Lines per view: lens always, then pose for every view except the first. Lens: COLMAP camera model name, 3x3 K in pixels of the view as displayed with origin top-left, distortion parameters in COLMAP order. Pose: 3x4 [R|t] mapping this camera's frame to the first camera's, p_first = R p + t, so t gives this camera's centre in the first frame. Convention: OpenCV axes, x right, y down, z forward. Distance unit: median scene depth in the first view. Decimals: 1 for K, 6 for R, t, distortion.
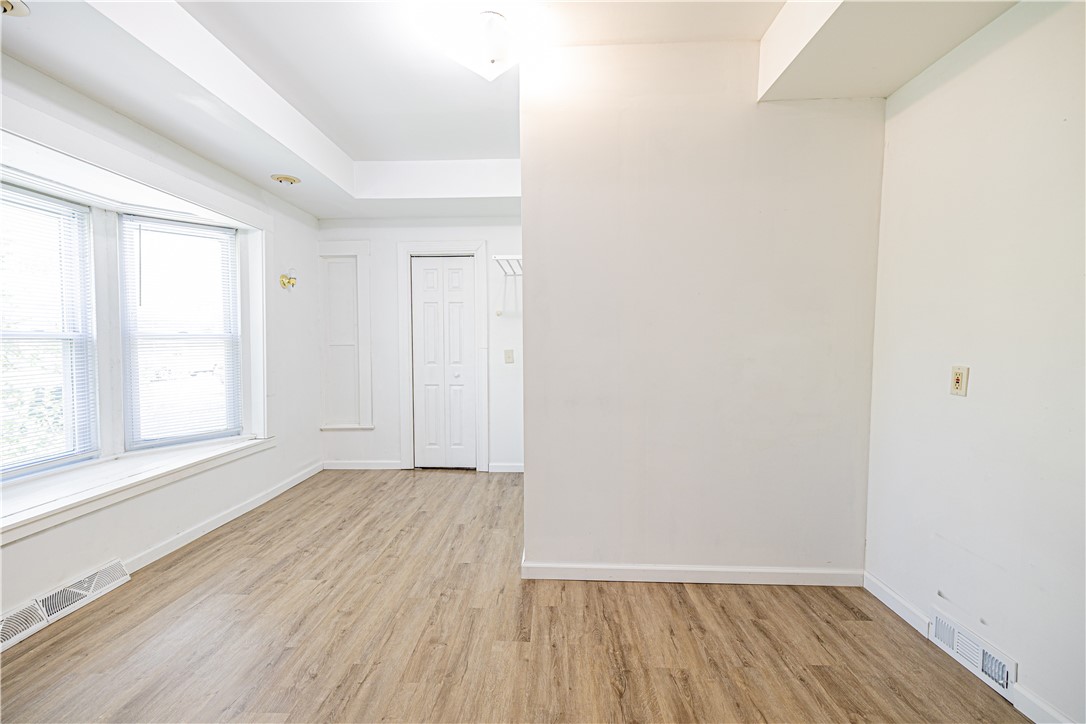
lens RADIAL K [[459.5, 0, 537.4], [0, 459.5, 363.2], [0, 0, 1]] dist [0.001377, 0.000022]
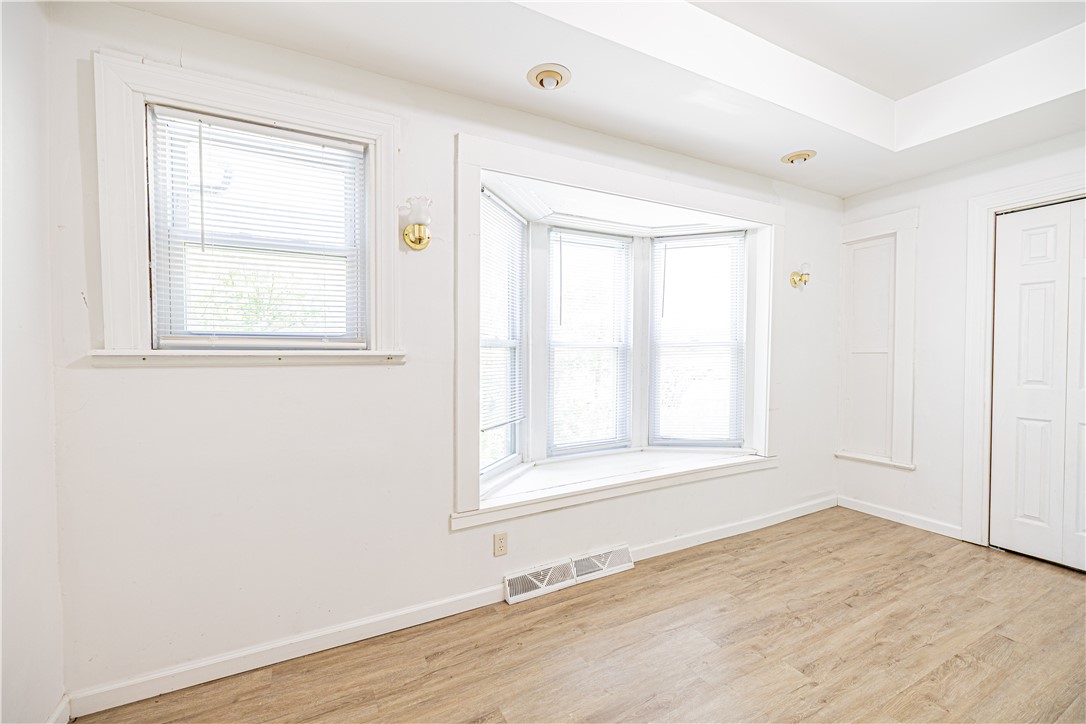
lens RADIAL K [[459.5, 0, 537.4], [0, 459.5, 363.2], [0, 0, 1]] dist [0.001377, 0.000022]
pose [[0.503268, 0.024008, -0.863797, -0.055067], [-0.034700, 0.999369, 0.007559, -0.012210], [0.863433, 0.026169, 0.503784, 0.191080]]
